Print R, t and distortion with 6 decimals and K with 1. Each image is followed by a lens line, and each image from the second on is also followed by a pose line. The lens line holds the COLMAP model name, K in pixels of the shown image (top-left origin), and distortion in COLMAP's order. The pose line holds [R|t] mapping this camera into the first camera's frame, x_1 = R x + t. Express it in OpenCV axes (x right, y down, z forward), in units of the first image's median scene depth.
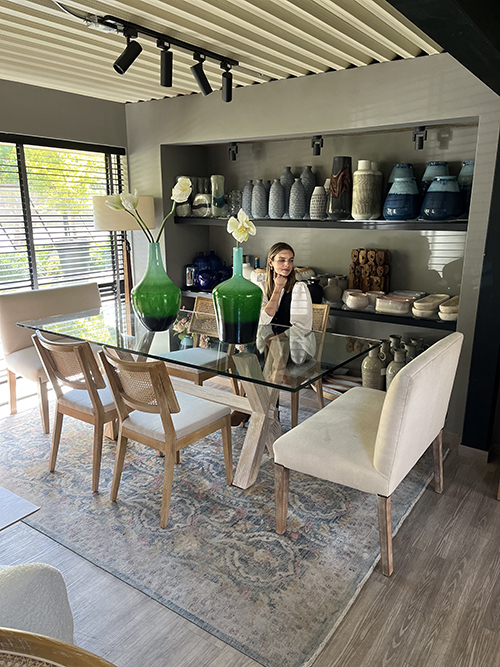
lens RADIAL K [[506.1, 0, 251.9], [0, 506.1, 331.4], [0, 0, 1]] dist [0.062450, -0.090696]
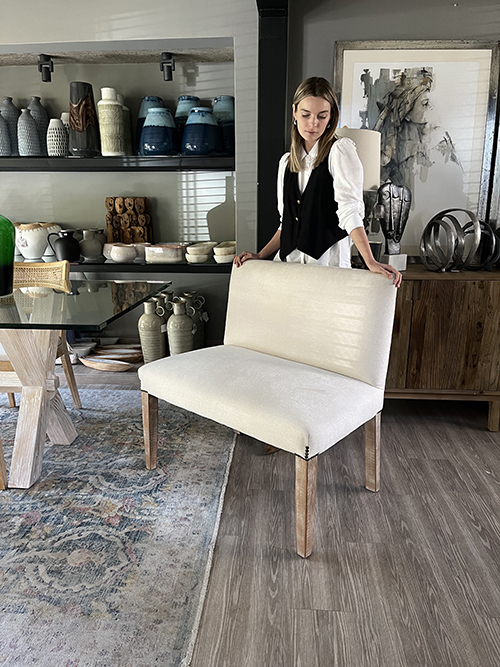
lens RADIAL K [[506.1, 0, 253.6], [0, 506.1, 337.6], [0, 0, 1]] dist [0.062450, -0.090696]
pose [[0.855713, -0.130879, 0.500625, -0.064422], [0.125270, 0.991102, 0.044982, 0.082024], [-0.502058, 0.024221, 0.864495, 0.149458]]
